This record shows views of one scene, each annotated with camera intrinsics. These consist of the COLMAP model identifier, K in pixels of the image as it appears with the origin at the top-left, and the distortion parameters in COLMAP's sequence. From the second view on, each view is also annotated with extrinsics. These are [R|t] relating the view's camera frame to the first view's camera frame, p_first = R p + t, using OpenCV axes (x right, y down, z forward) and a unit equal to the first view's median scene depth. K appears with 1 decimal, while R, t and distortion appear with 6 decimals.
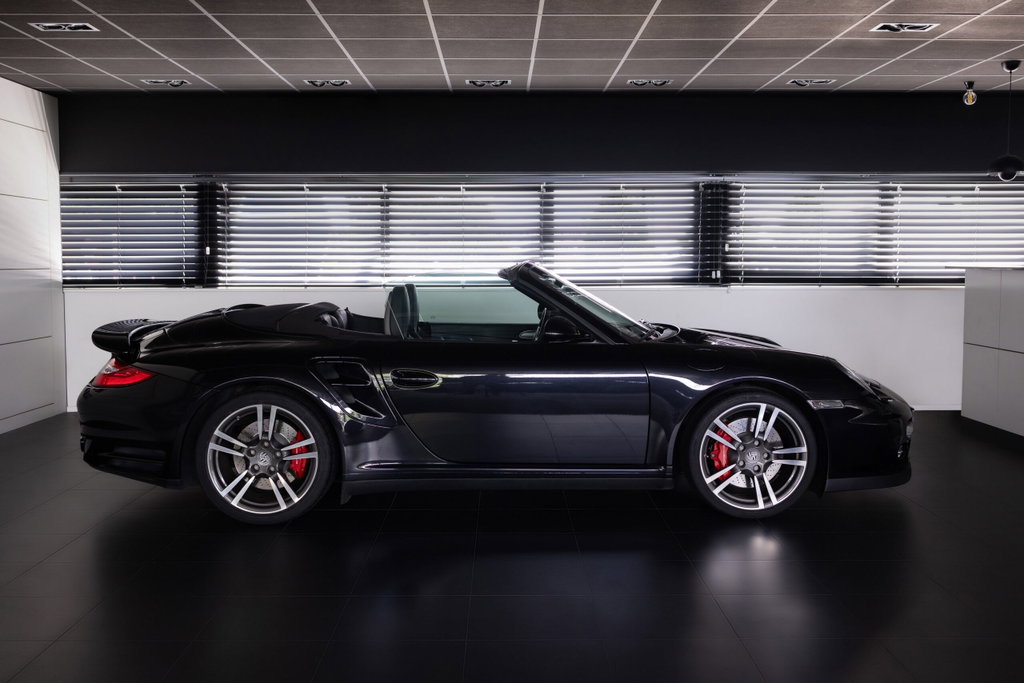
lens RADIAL K [[1021.3, 0, 479.3], [0, 1021.3, 350.0], [0, 0, 1]] dist [0.037819, 0.000000]
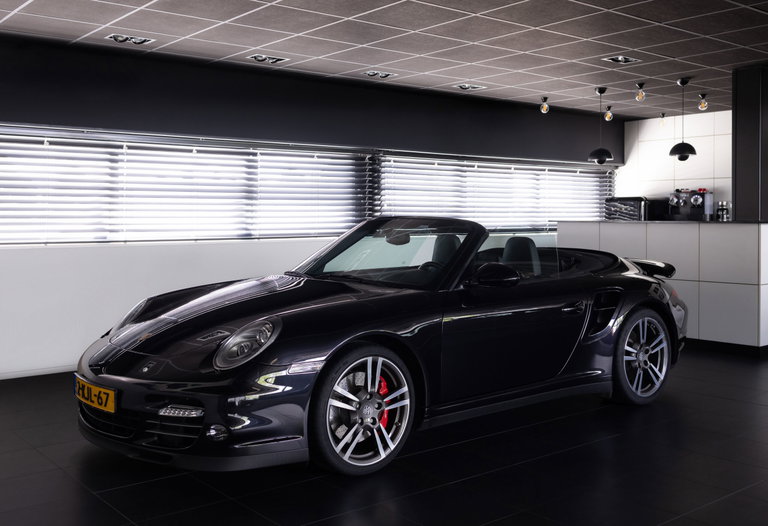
lens RADIAL K [[811.8, 0, 382.6], [0, 811.8, 261.7], [0, 0, 1]] dist [0.038955, 0.000000]
pose [[0.782440, -0.036092, 0.621679, -0.401178], [0.056423, 0.998322, -0.013055, -0.017449], [-0.620164, 0.045291, 0.783164, 0.203251]]
